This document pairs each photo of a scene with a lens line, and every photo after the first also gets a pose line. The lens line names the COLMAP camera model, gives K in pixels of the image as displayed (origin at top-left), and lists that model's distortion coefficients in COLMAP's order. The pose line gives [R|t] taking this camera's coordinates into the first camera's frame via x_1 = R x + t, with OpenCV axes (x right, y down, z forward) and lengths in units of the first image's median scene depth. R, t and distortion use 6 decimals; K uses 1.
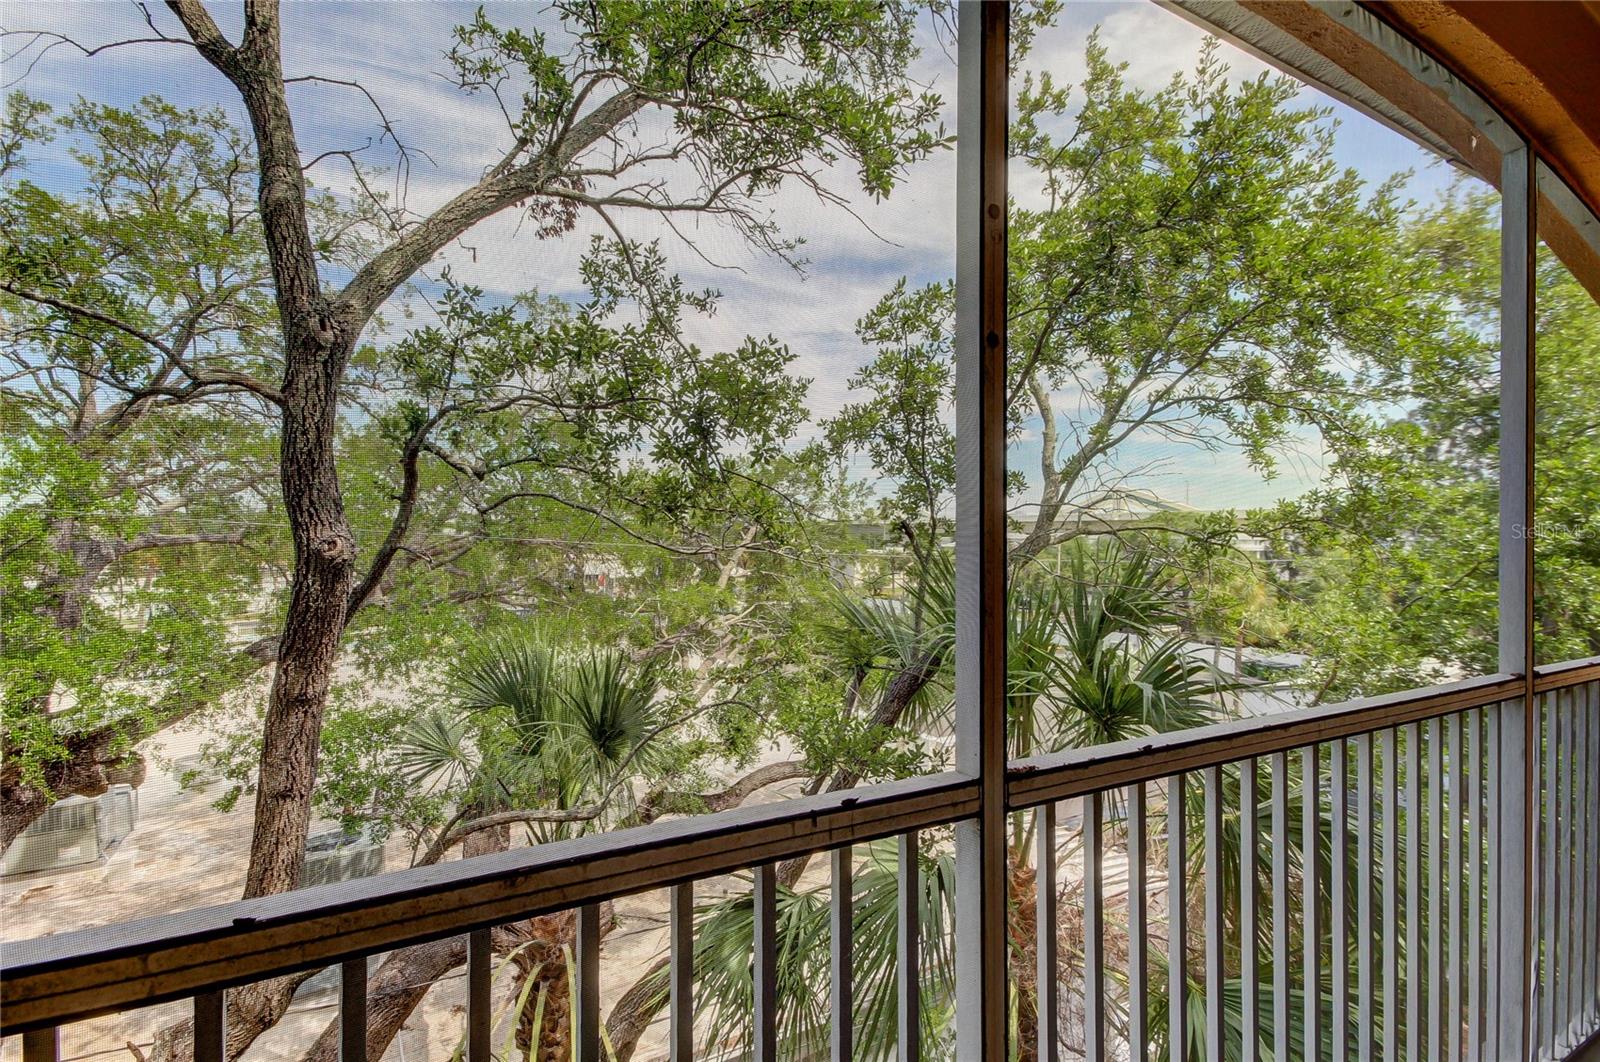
lens RADIAL K [[744.8, 0, 791.0], [0, 744.8, 529.9], [0, 0, 1]] dist [0.020307, -0.005532]
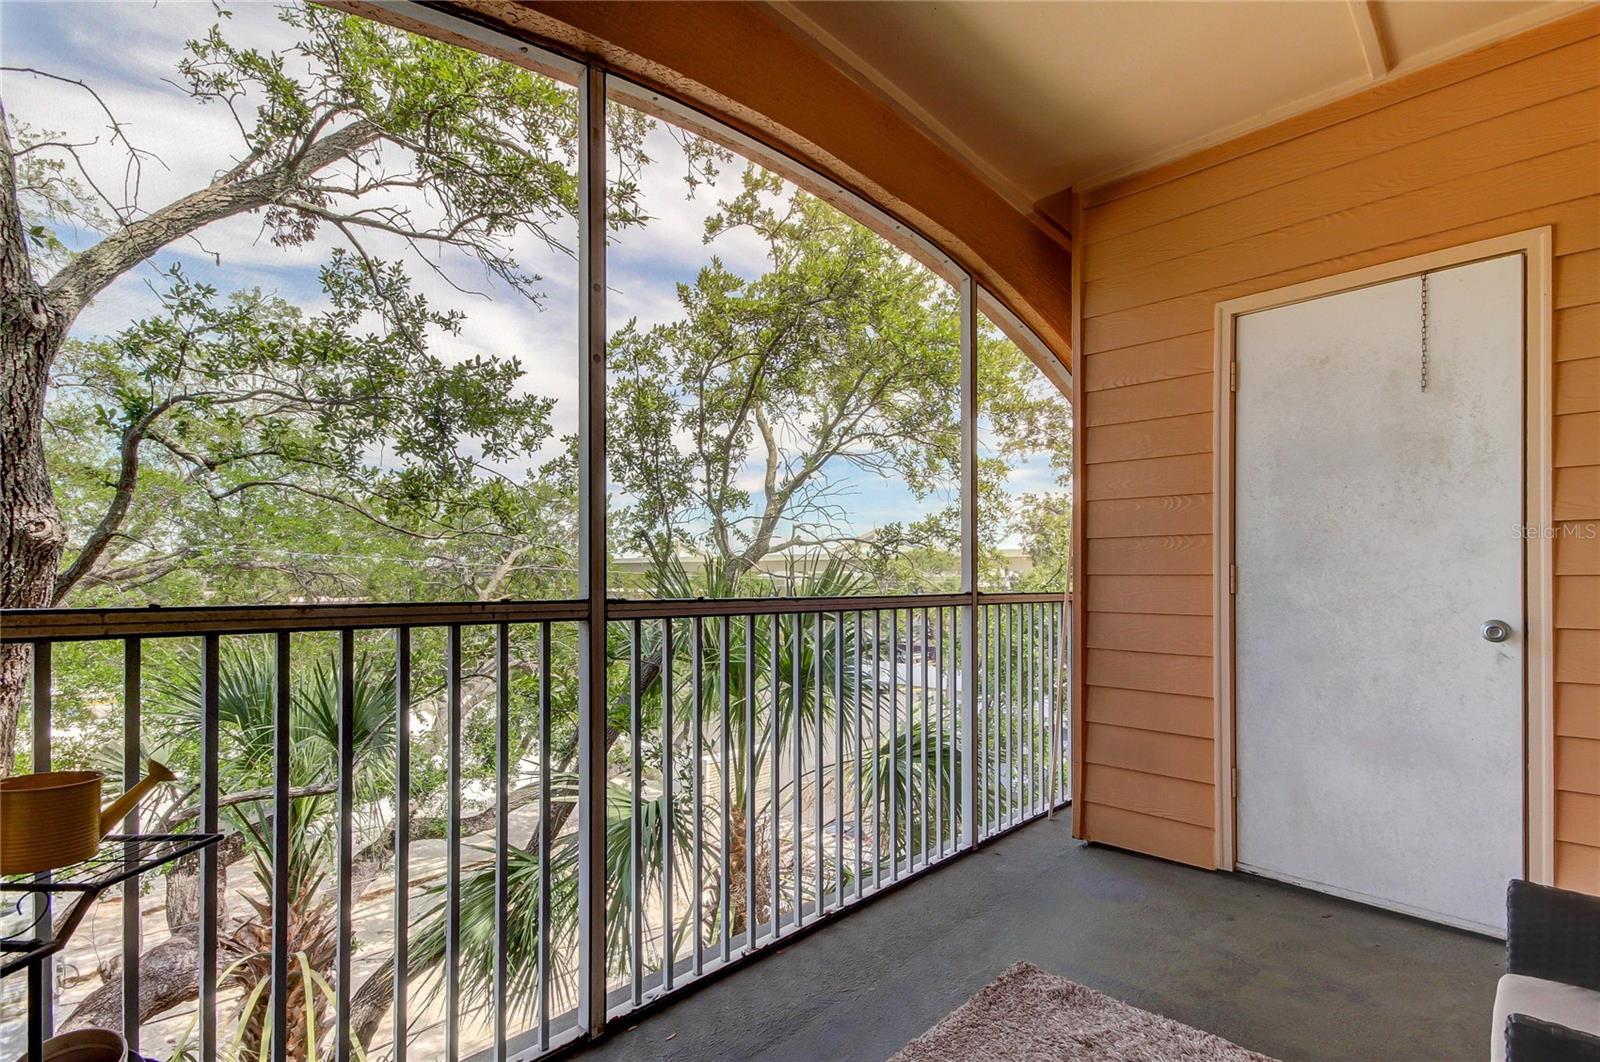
lens RADIAL K [[744.8, 0, 791.0], [0, 744.8, 566.3], [0, 0, 1]] dist [0.020307, -0.005532]
pose [[0.956949, 0.000541, 0.290254, 0.054478], [0.000305, 0.999996, -0.002867, 0.071455], [-0.290255, 0.002832, 0.956945, -0.244159]]
